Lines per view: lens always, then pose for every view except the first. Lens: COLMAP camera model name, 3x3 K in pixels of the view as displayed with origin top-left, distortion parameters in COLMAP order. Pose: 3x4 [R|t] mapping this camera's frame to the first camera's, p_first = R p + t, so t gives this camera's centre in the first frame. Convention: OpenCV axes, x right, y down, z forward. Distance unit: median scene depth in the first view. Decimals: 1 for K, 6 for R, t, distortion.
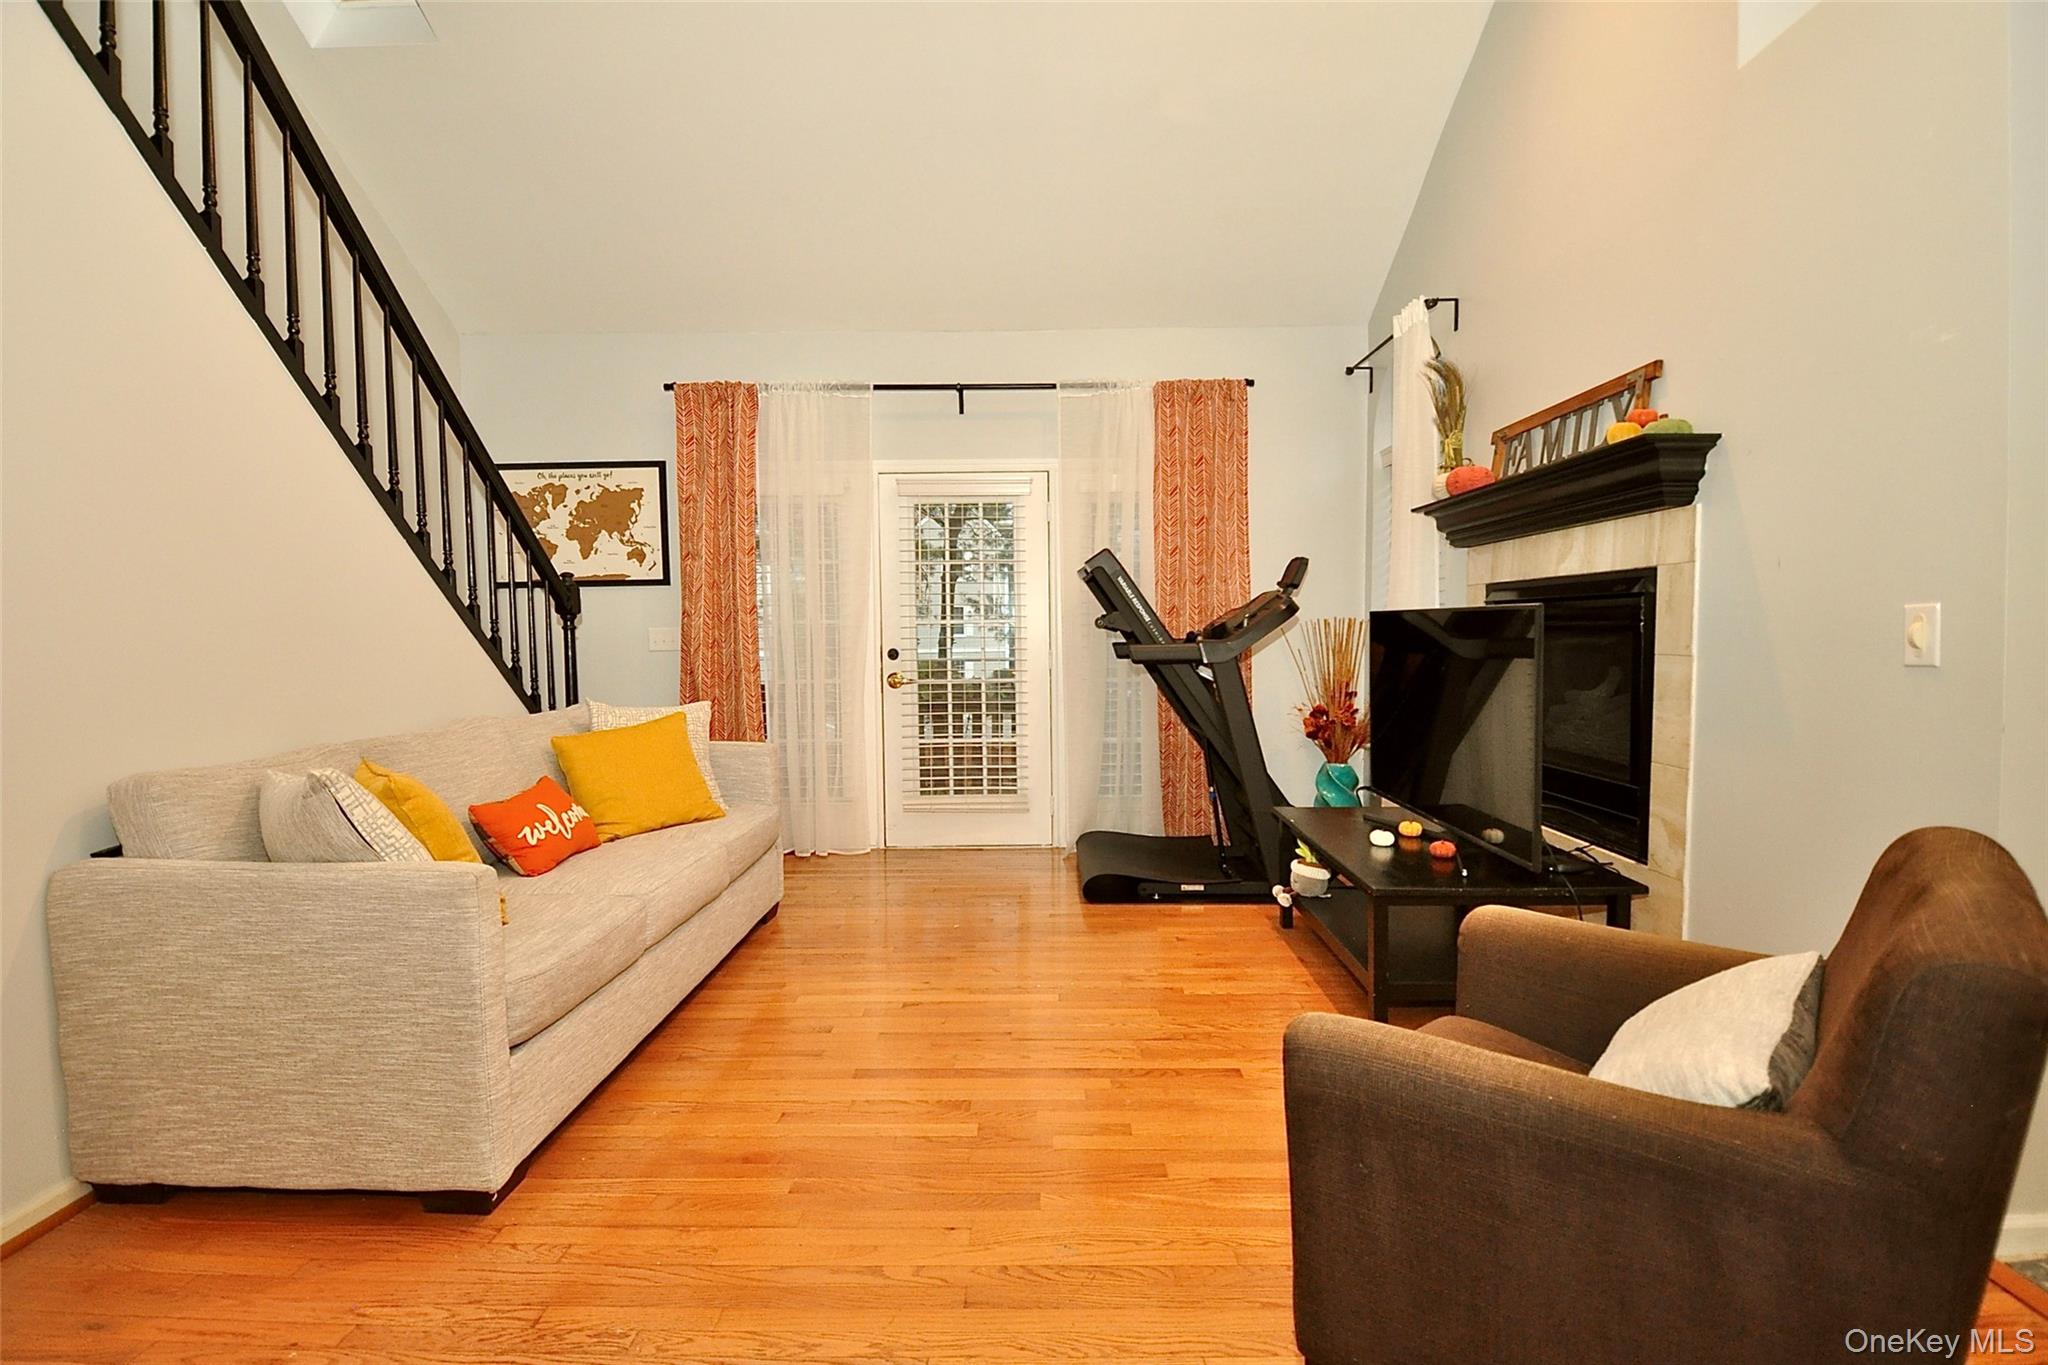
lens RADIAL K [[916.0, 0, 1016.9], [0, 916.0, 678.1], [0, 0, 1]] dist [0.001502, -0.007517]
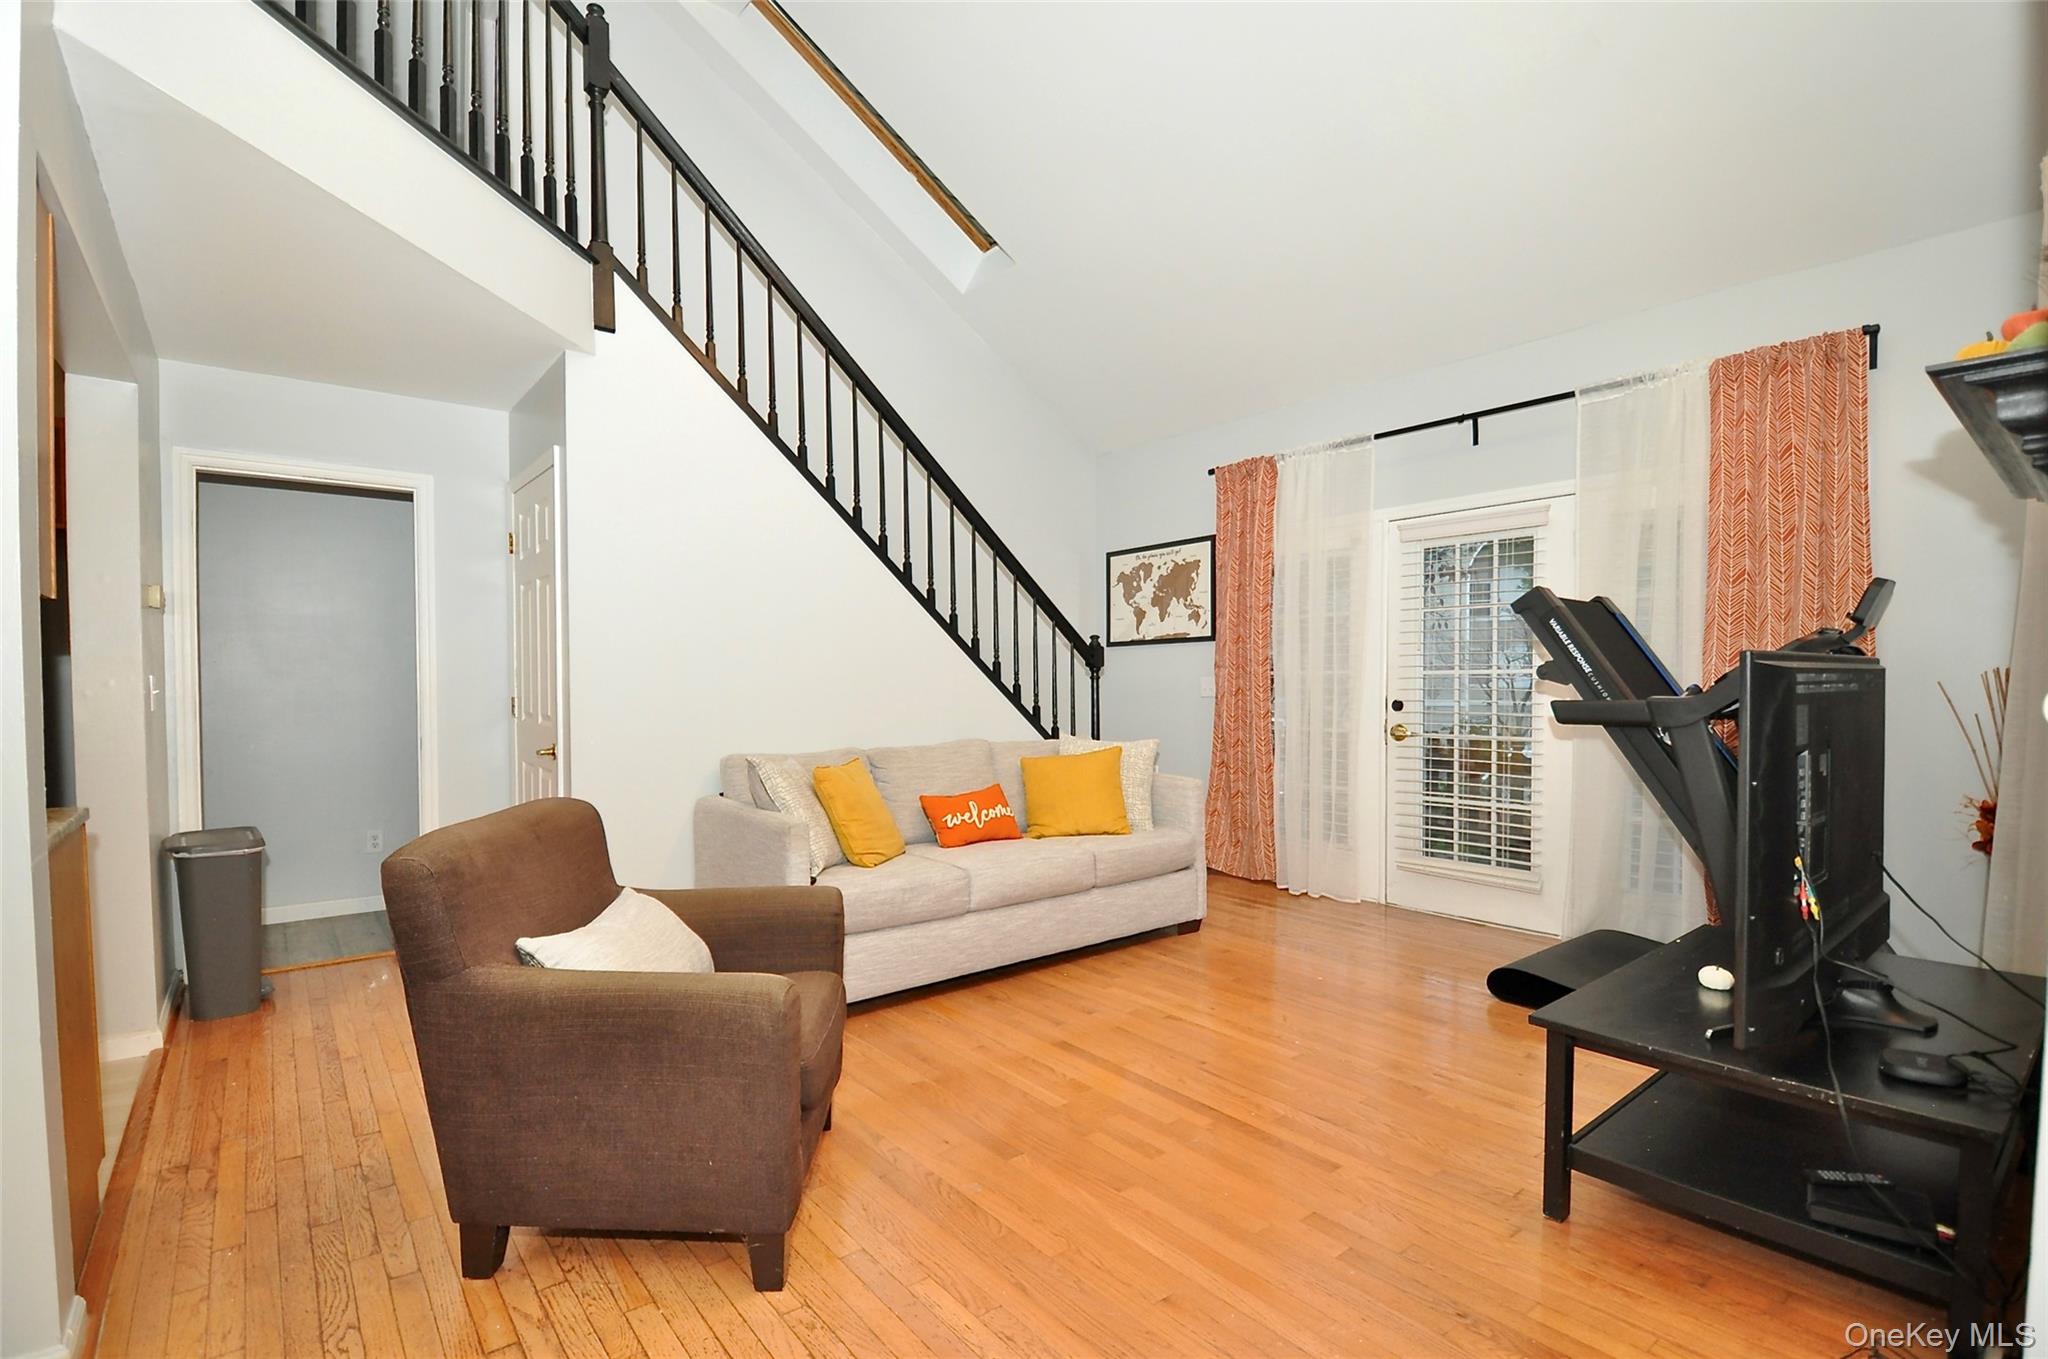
lens RADIAL K [[916.0, 0, 1050.9], [0, 916.0, 709.4], [0, 0, 1]] dist [0.001502, -0.007517]
pose [[0.662019, 0.028832, -0.748932, 0.365676], [-0.044645, 0.999002, -0.001004, -0.005212], [0.748156, 0.034100, 0.662646, 0.085910]]
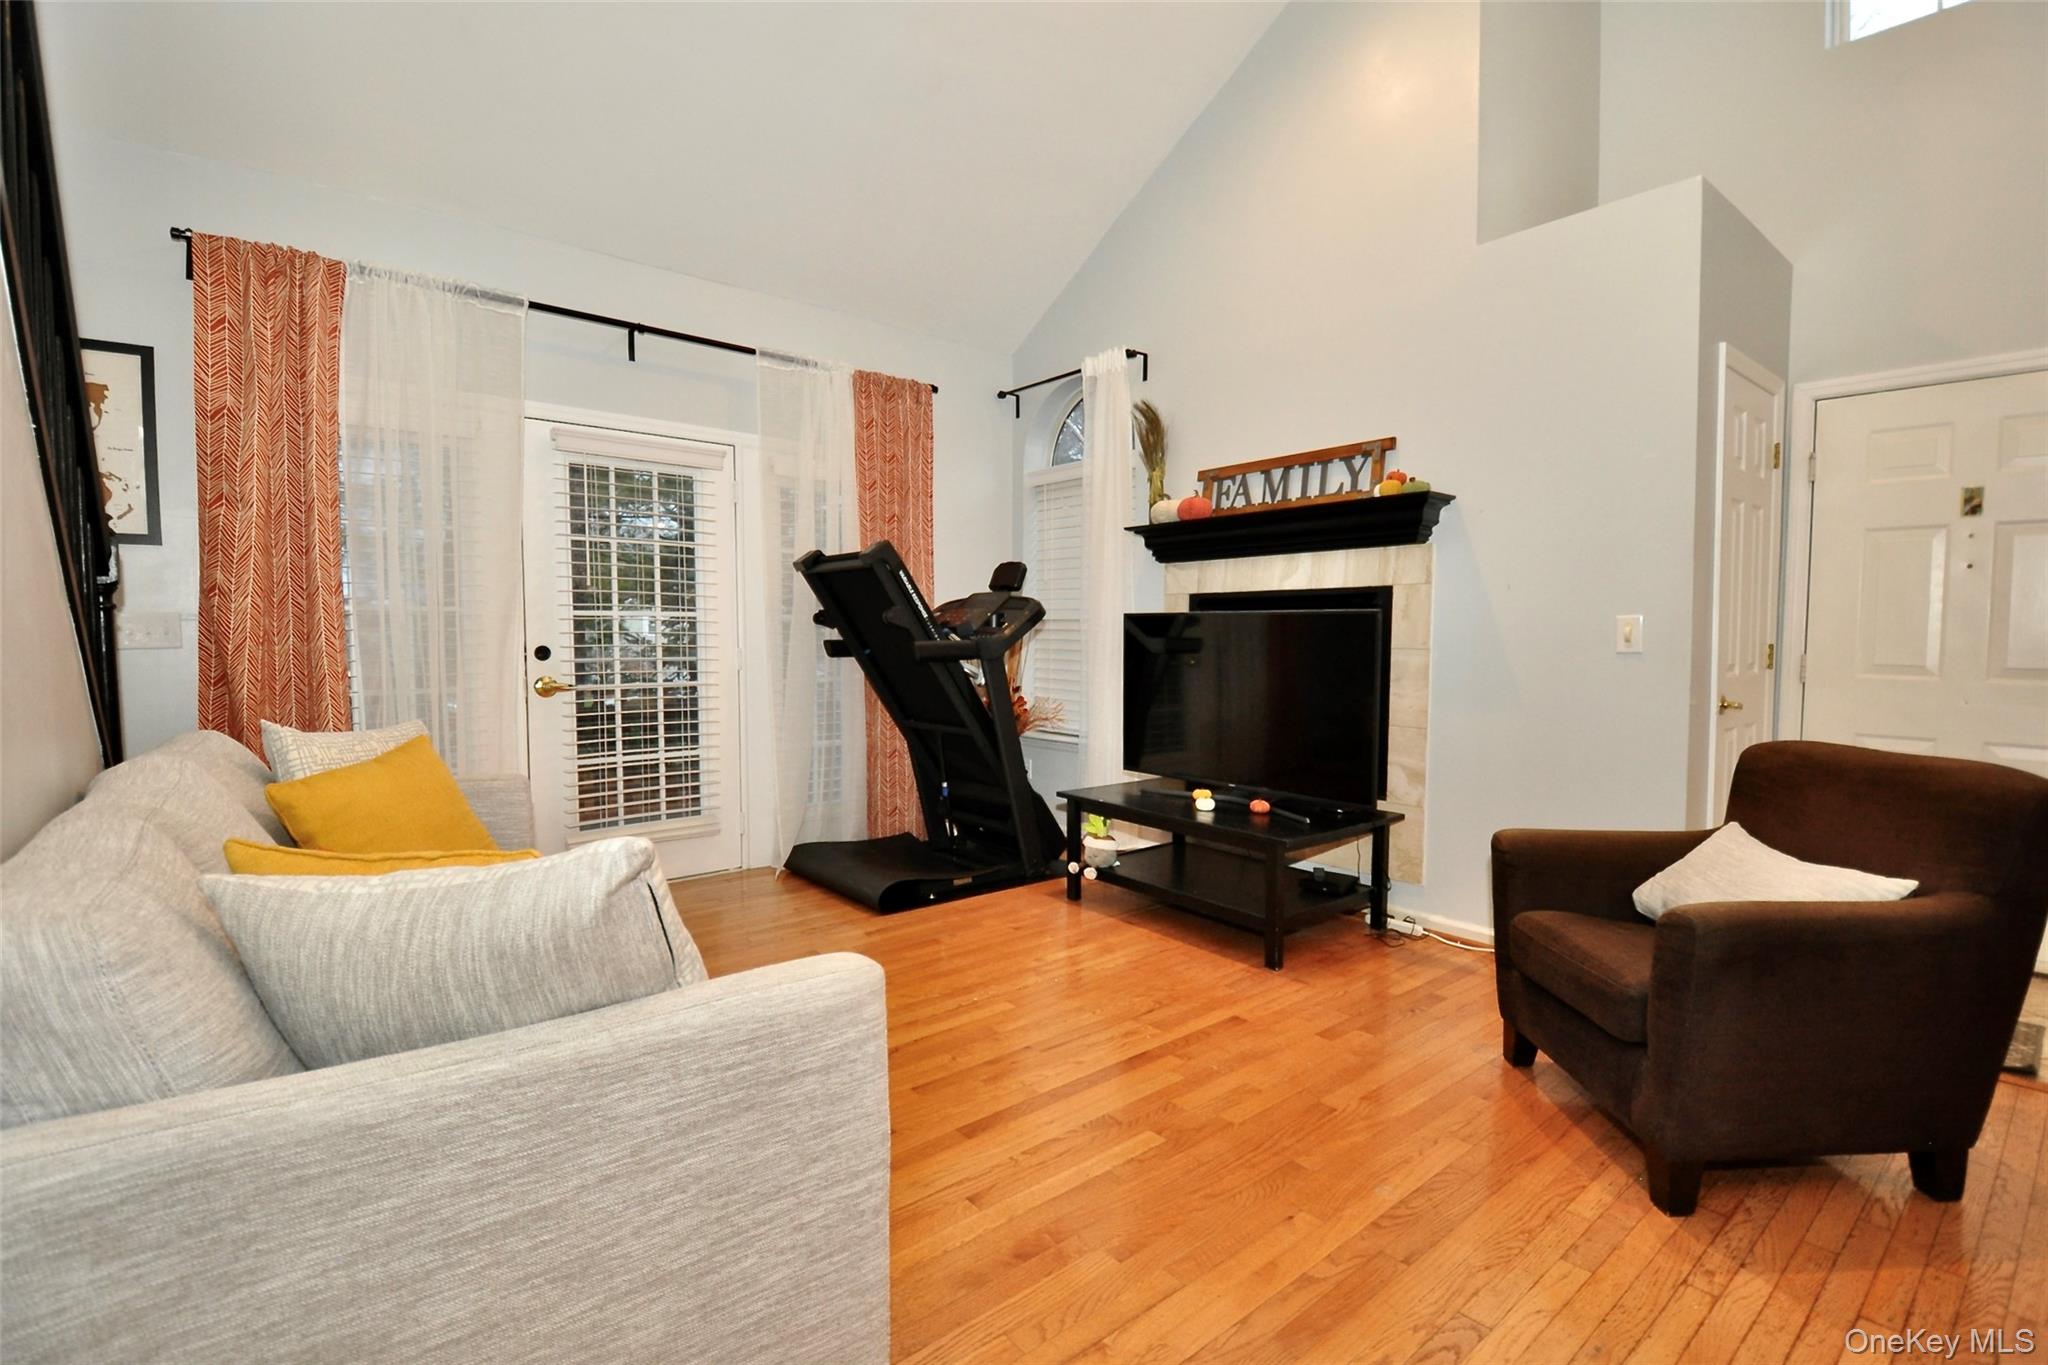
lens RADIAL K [[916.0, 0, 1008.6], [0, 916.0, 683.7], [0, 0, 1]] dist [0.001502, -0.007517]
pose [[0.771680, -0.022410, 0.635617, -0.341872], [0.022218, 0.999719, 0.008272, 0.001958], [-0.635623, 0.007739, 0.771961, 0.155202]]
